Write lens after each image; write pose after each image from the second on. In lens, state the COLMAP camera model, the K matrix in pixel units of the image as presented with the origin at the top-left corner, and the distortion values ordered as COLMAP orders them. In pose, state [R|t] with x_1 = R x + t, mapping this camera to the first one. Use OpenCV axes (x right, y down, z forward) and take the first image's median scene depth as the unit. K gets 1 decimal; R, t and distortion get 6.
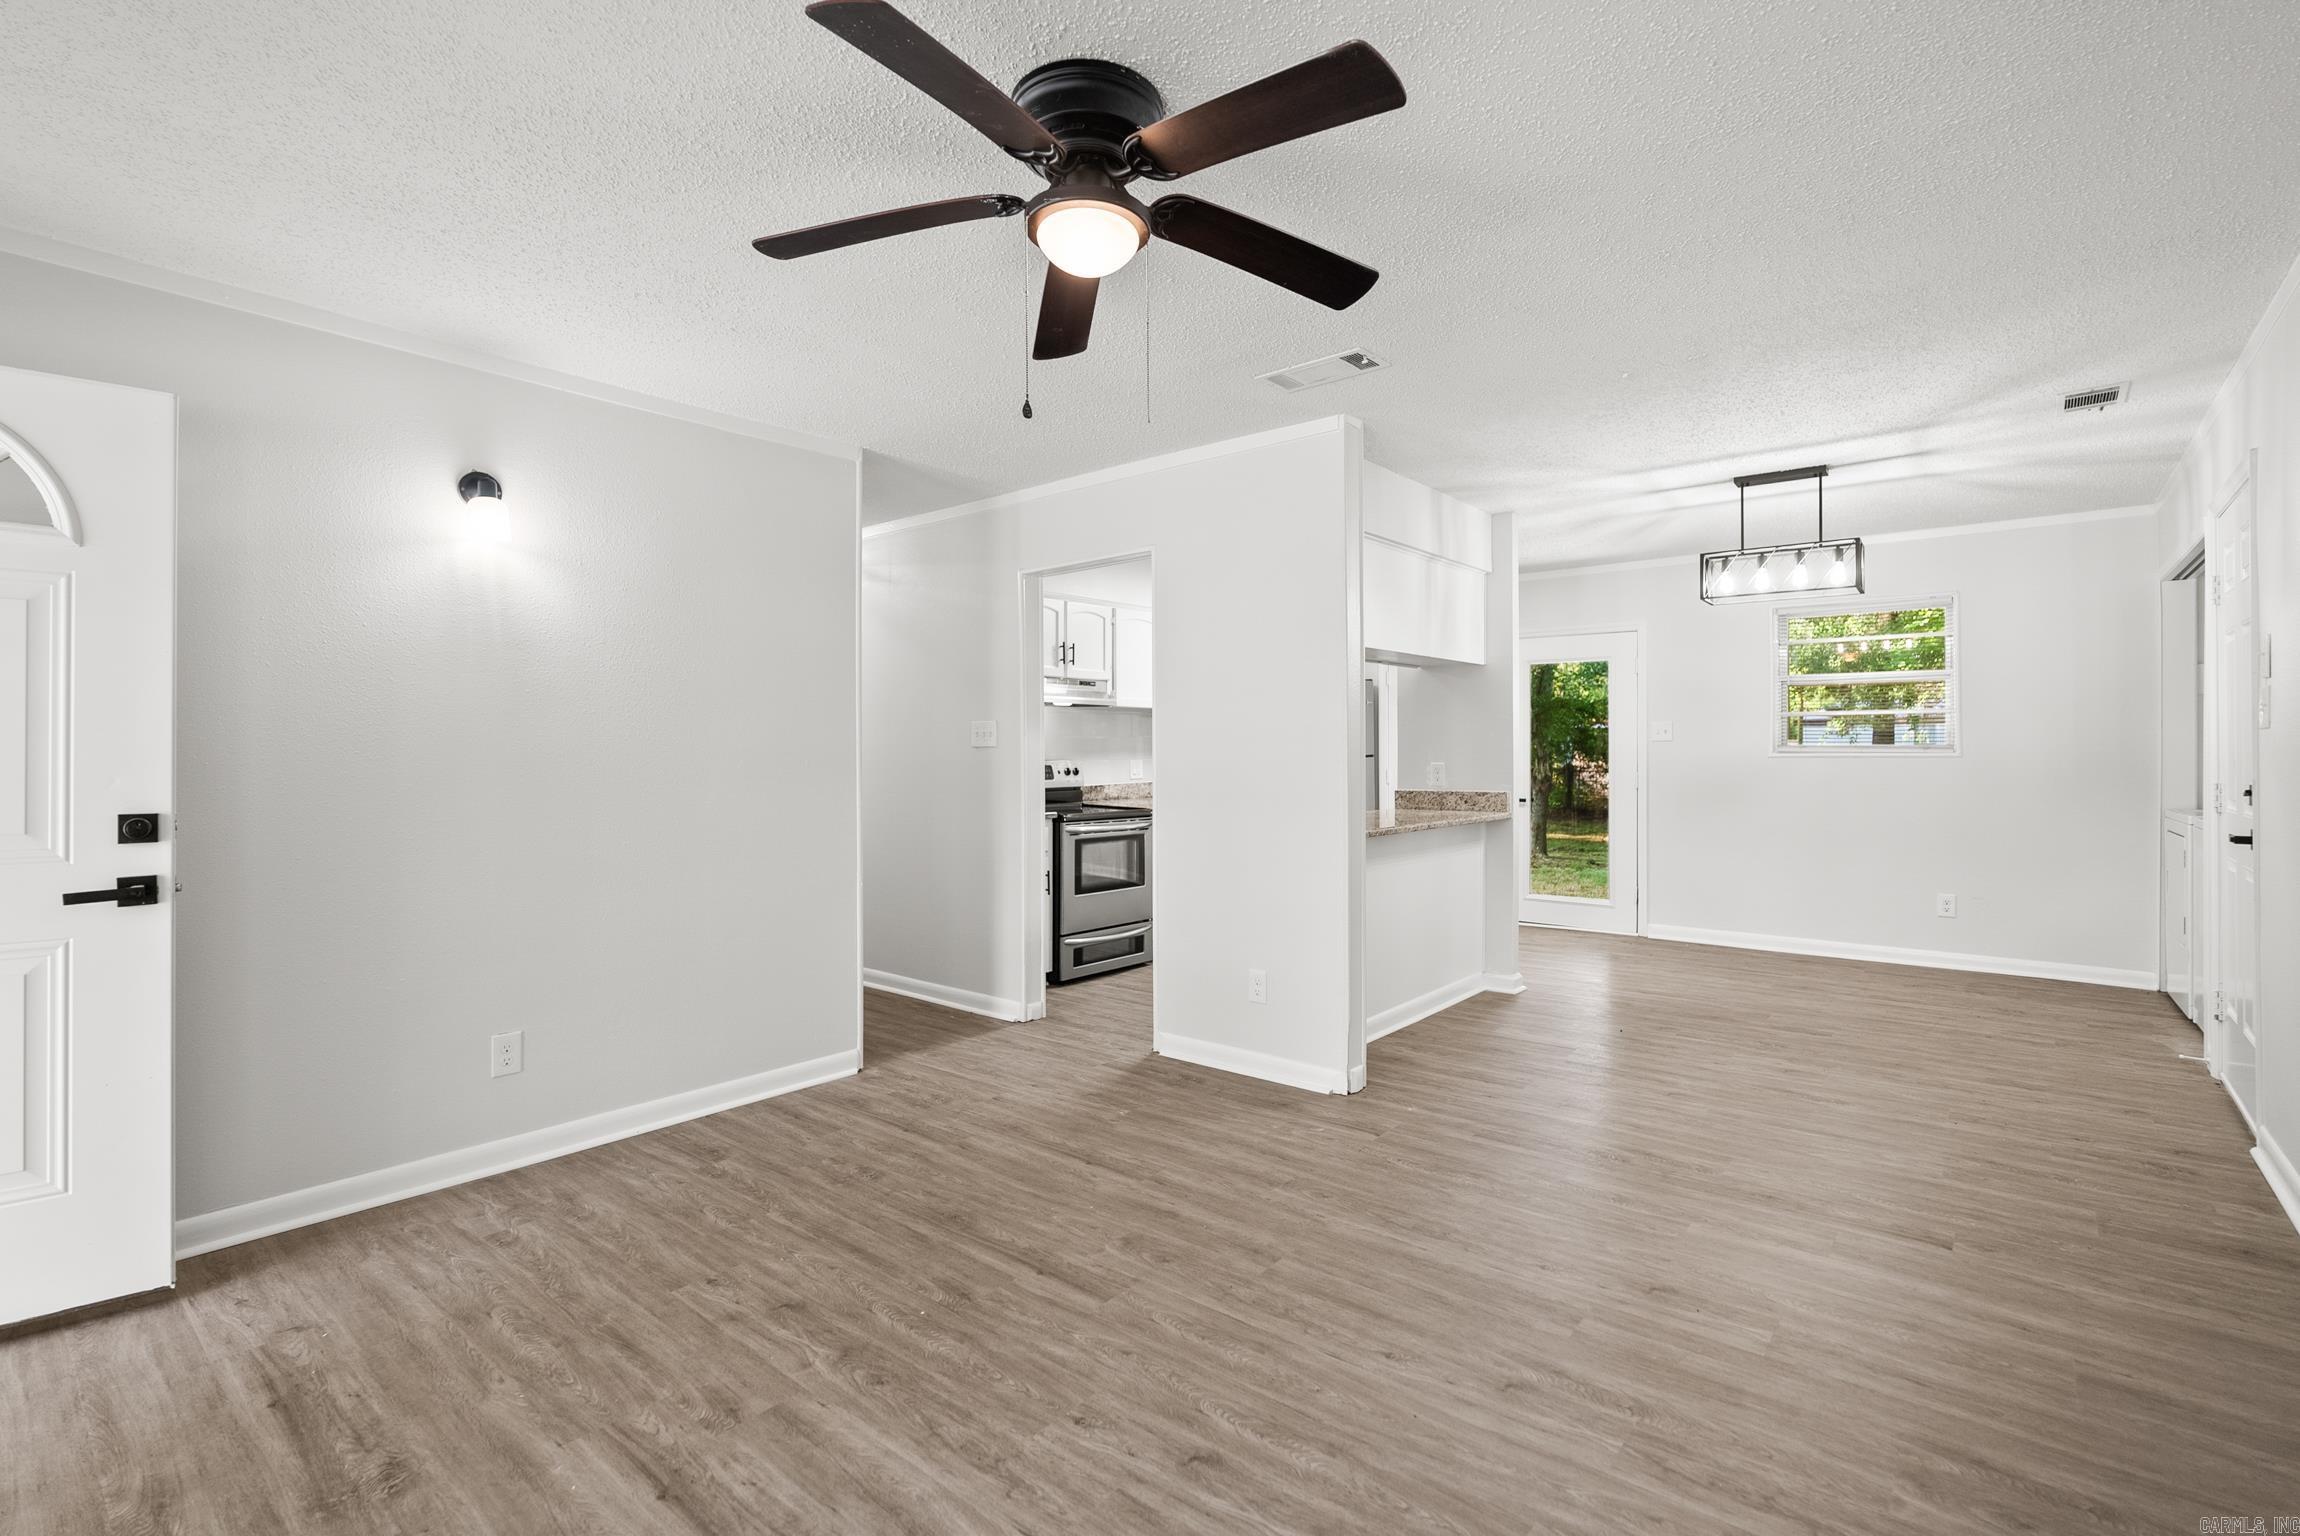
lens RADIAL K [[1039.7, 0, 1158.3], [0, 1039.7, 748.0], [0, 0, 1]] dist [-0.009035, 0.001103]
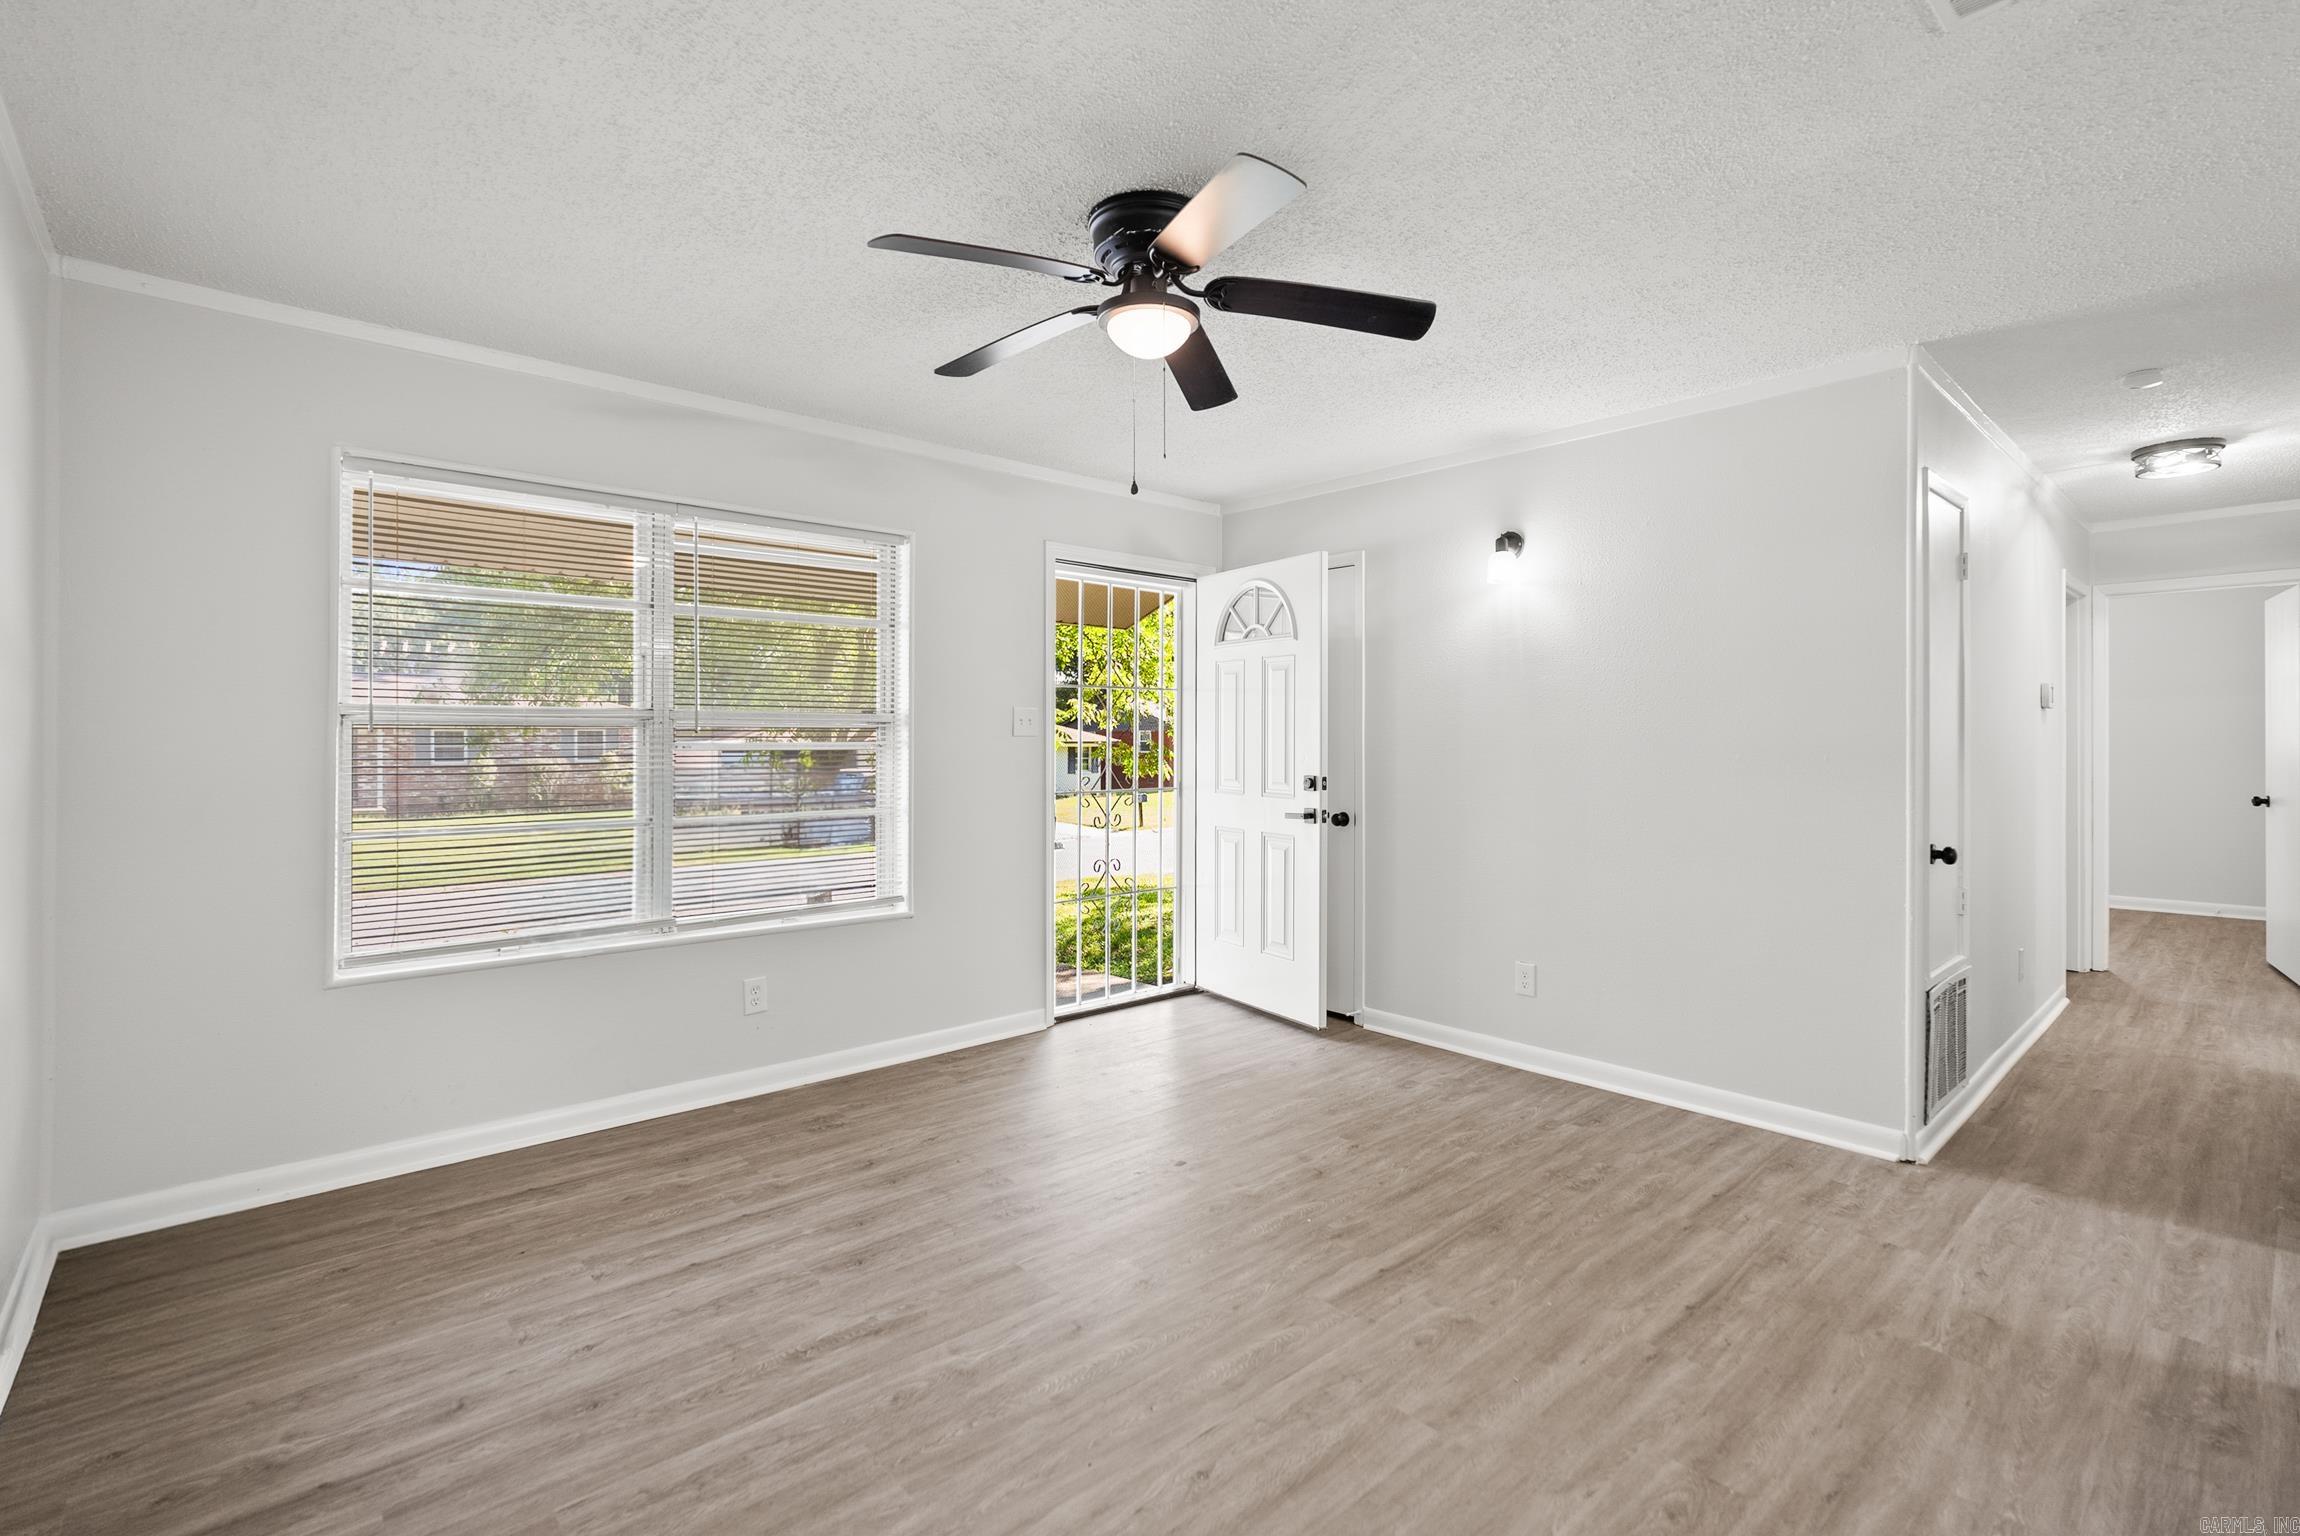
lens RADIAL K [[1039.7, 0, 1158.3], [0, 1039.7, 748.0], [0, 0, 1]] dist [-0.009035, 0.001103]
pose [[-0.142527, 0.007927, -0.989759, 0.799505], [0.003216, 0.999966, 0.007546, -0.002872], [0.989786, -0.002107, -0.142547, 0.828143]]
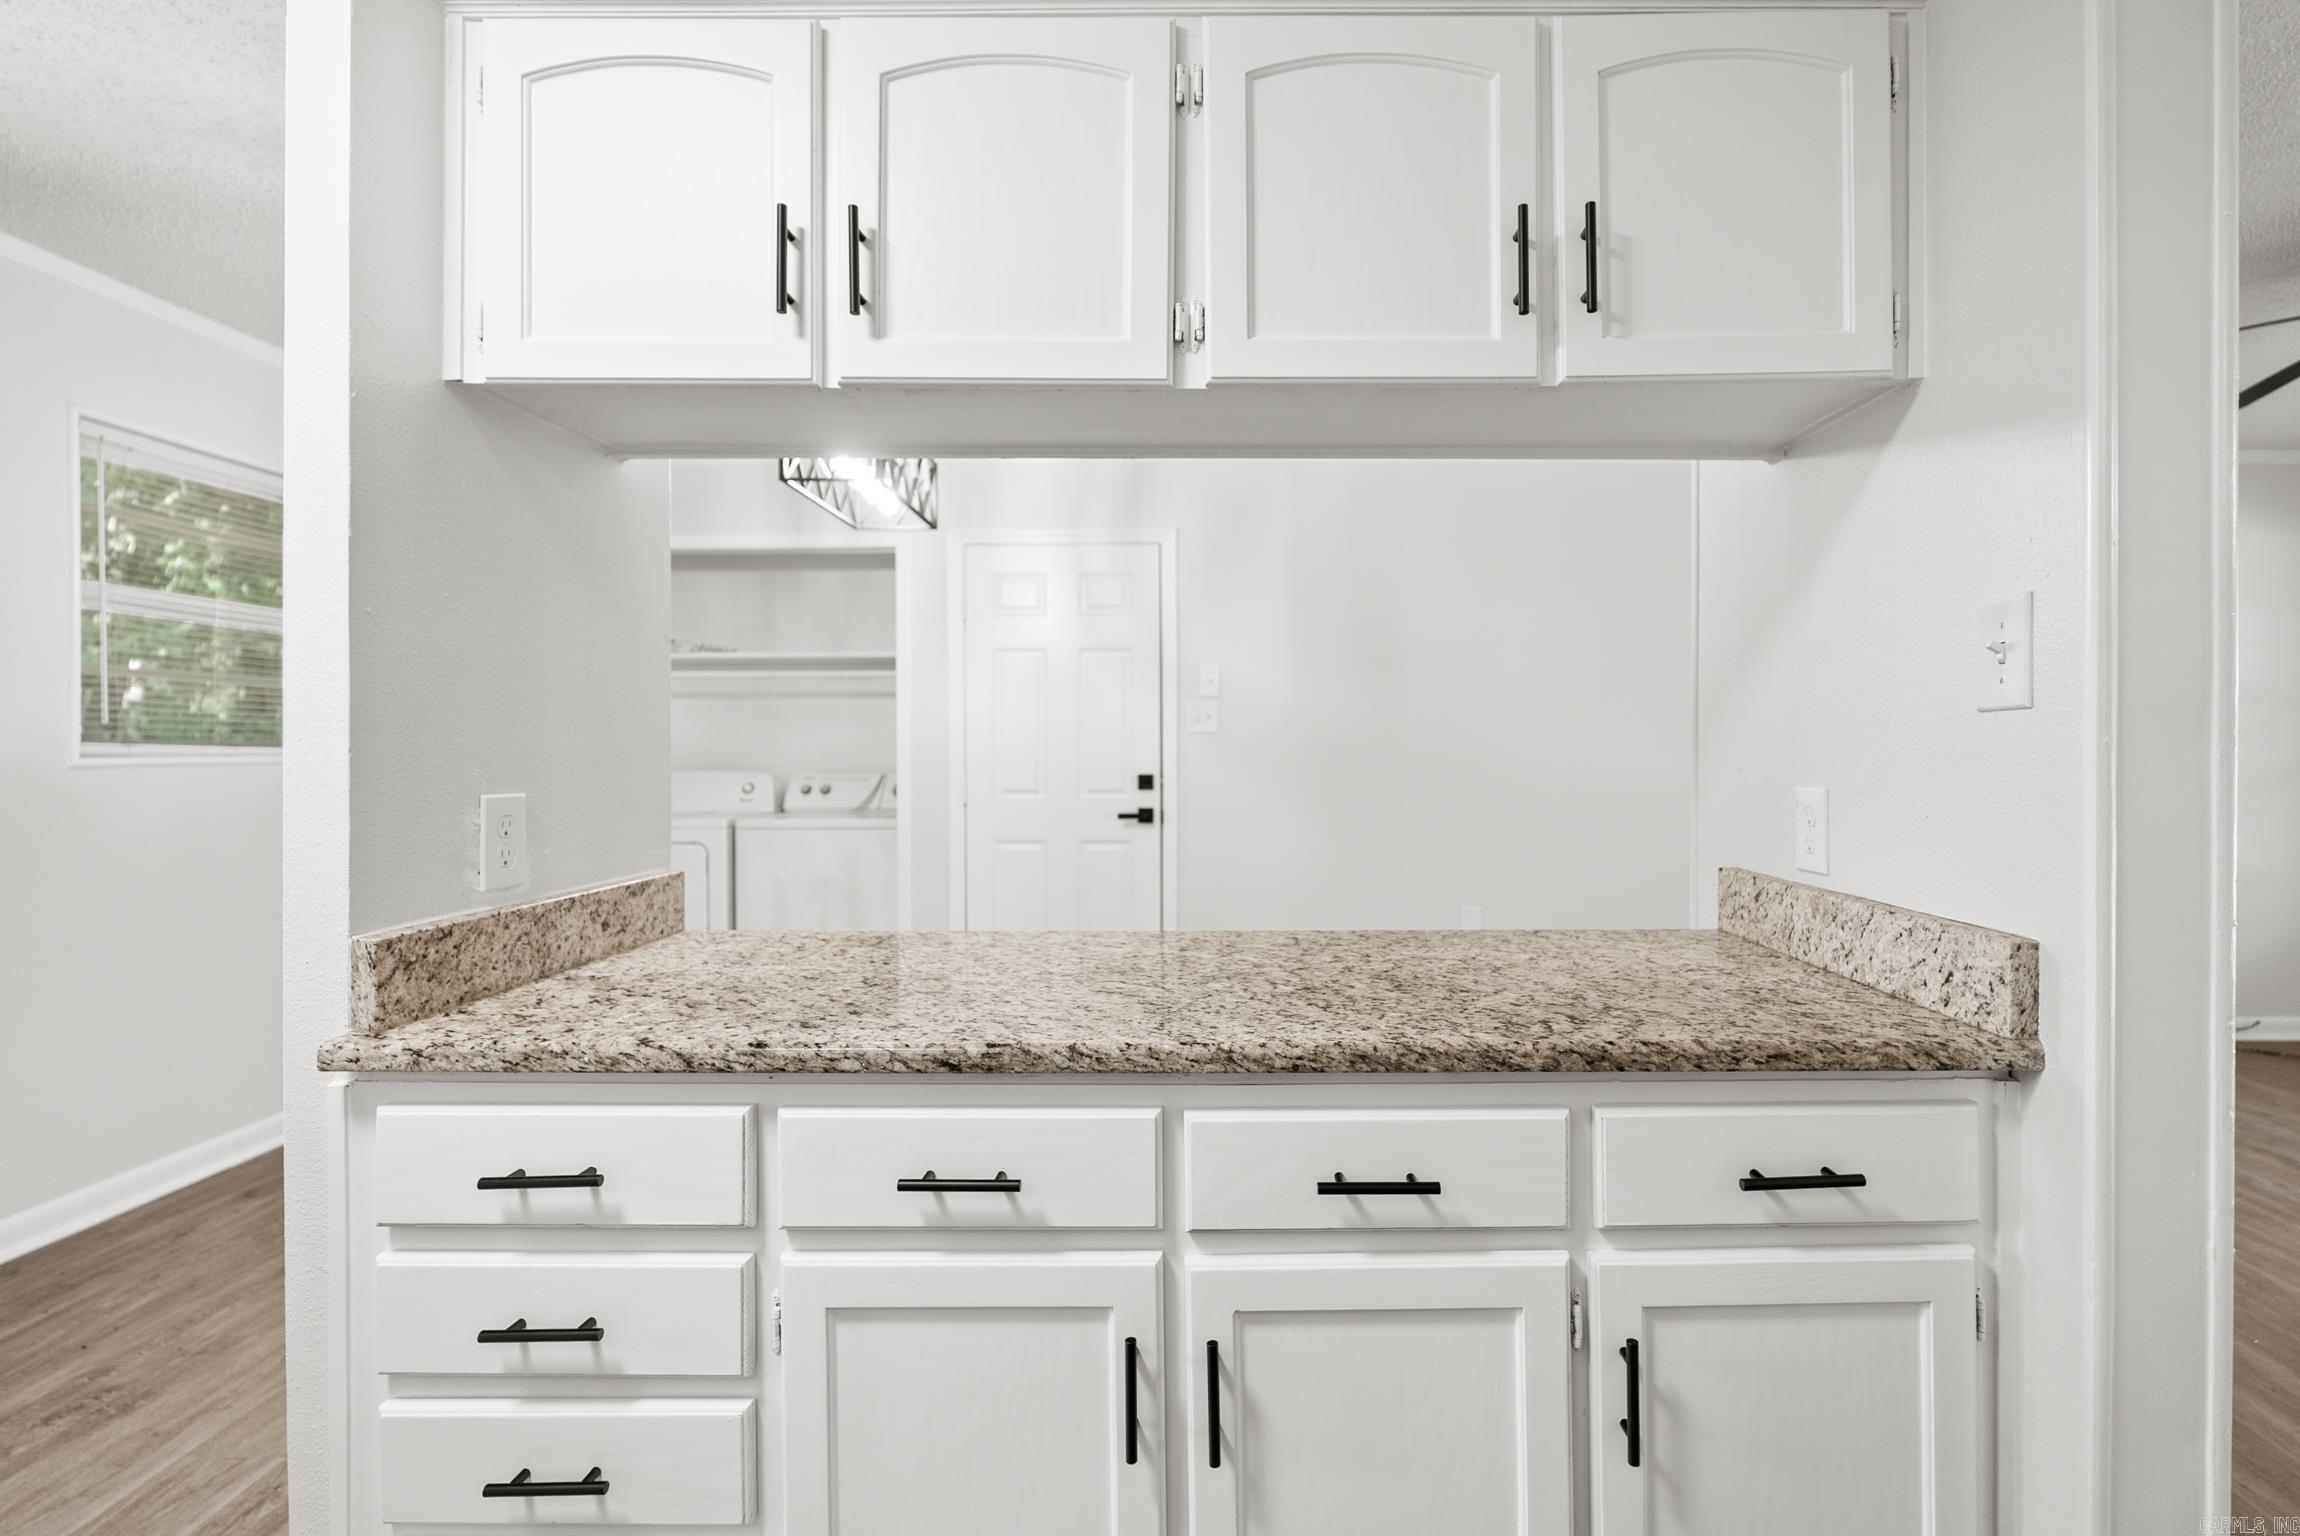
lens RADIAL K [[1045.9, 0, 1204.7], [0, 1045.9, 752.3], [0, 0, 1]] dist [-0.009115, 0.000390]
pose [[-0.631457, 0.002842, 0.775406, -0.064672], [0.003315, 0.999994, -0.000966, 0.009611], [-0.775404, 0.001960, -0.631463, 2.055283]]
